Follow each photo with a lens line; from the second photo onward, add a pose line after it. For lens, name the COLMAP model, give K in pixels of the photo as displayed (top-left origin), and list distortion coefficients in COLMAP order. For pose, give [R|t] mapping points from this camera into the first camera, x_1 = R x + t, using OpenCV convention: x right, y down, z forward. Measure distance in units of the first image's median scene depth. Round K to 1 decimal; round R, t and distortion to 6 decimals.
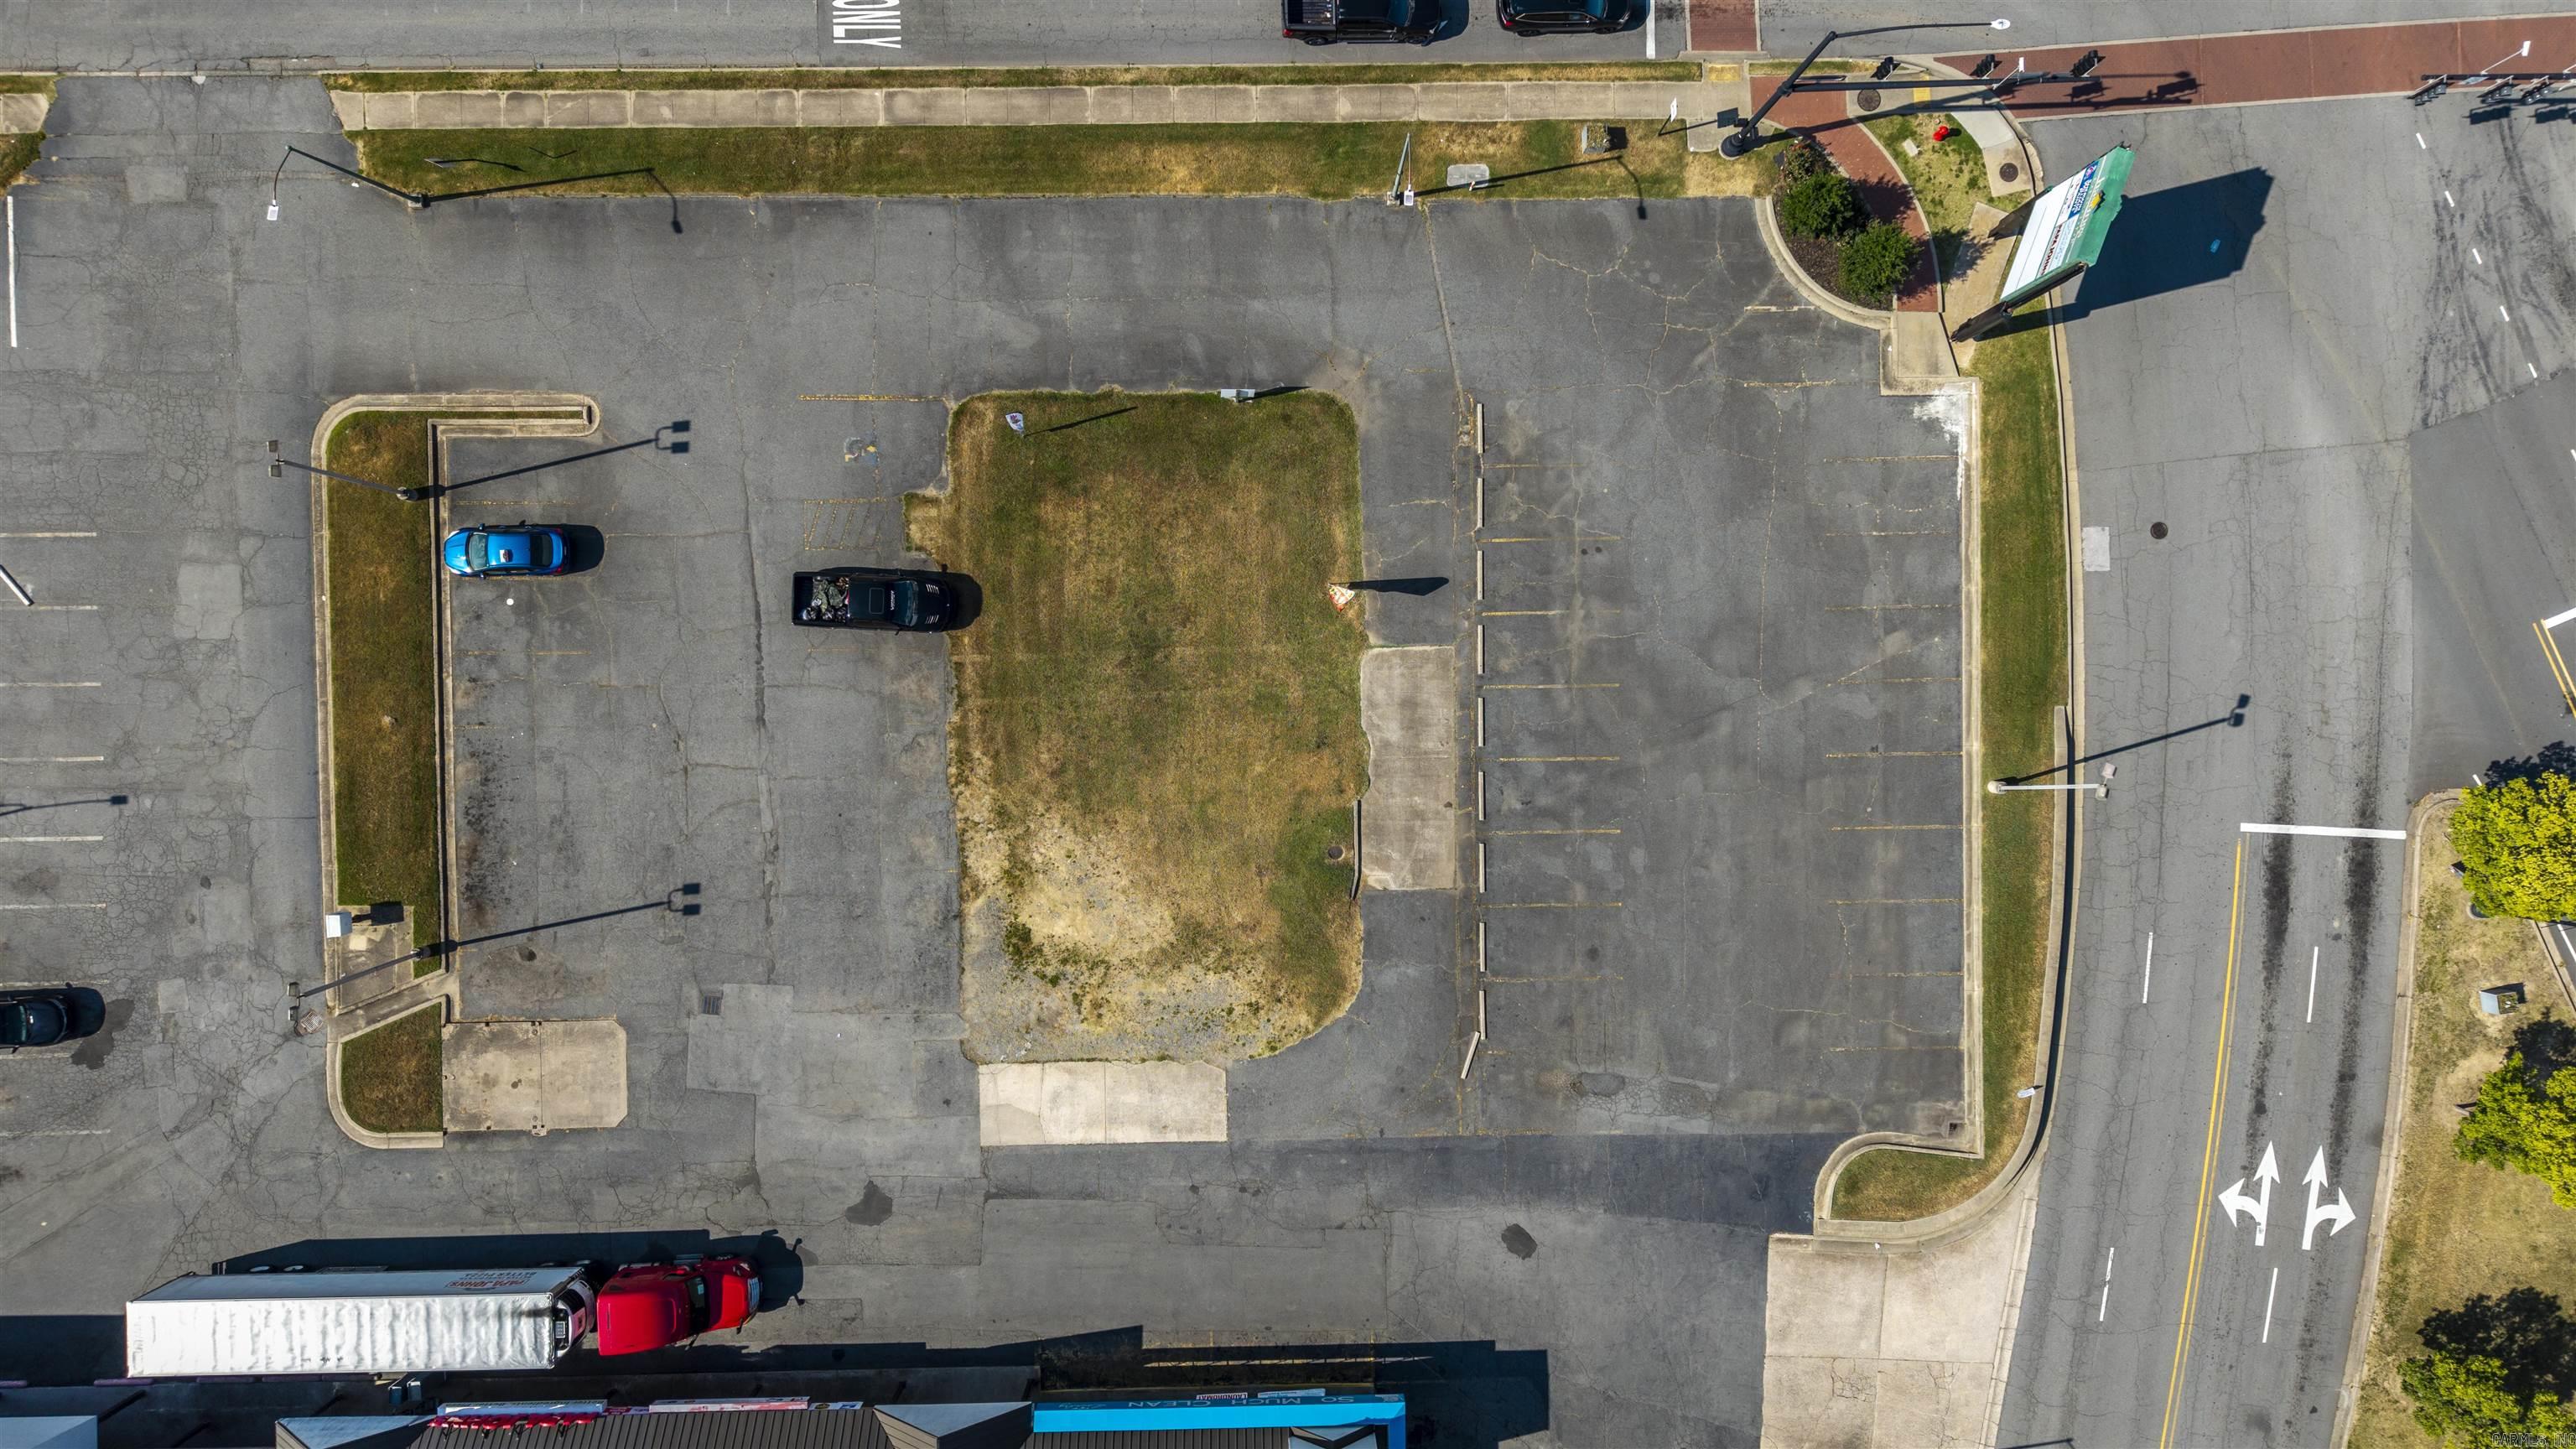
lens RADIAL K [[1689.0, 0, 1302.5], [0, 1689.0, 727.0], [0, 0, 1]] dist [0.040874, -0.048487]
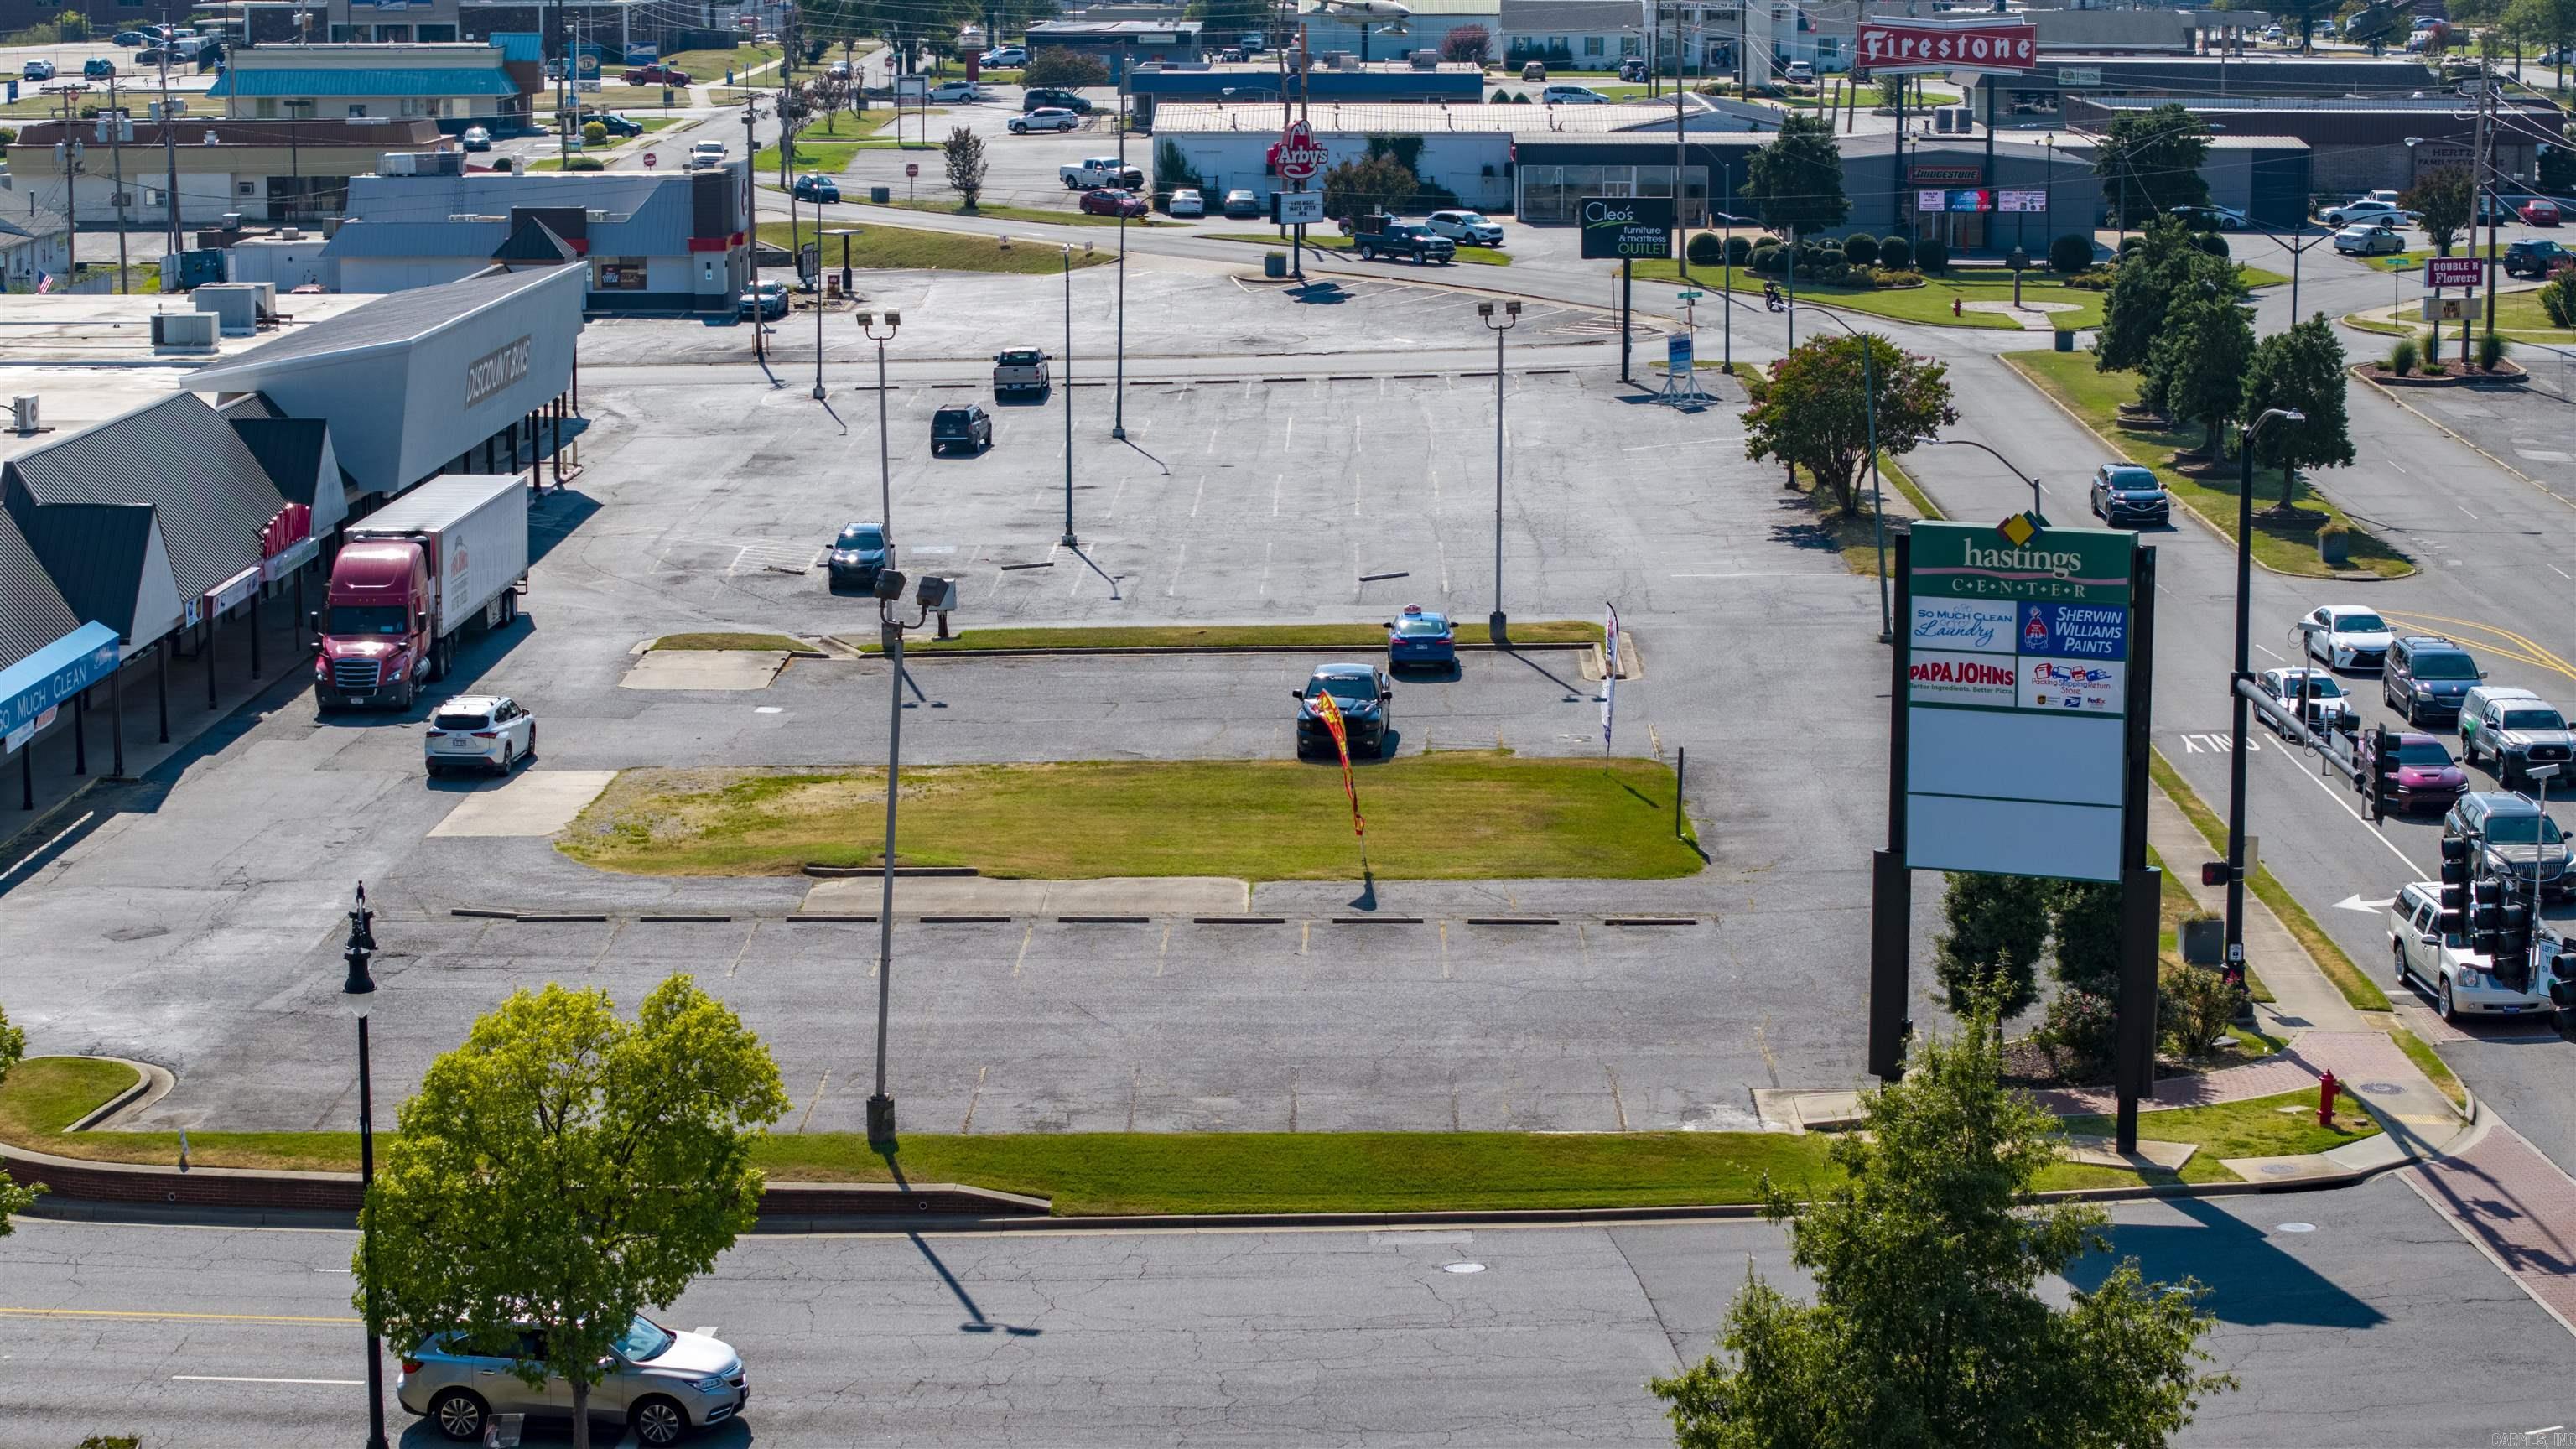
lens RADIAL K [[5113.3, 0, 1171.9], [0, 5113.3, 724.3], [0, 0, 1]] dist [-0.392680, 2.225337]
pose [[-0.052134, 0.150142, -0.987289, 1.693026], [-0.998618, -0.014478, 0.050530, -0.106569], [-0.006707, 0.988558, 0.150689, 0.694675]]
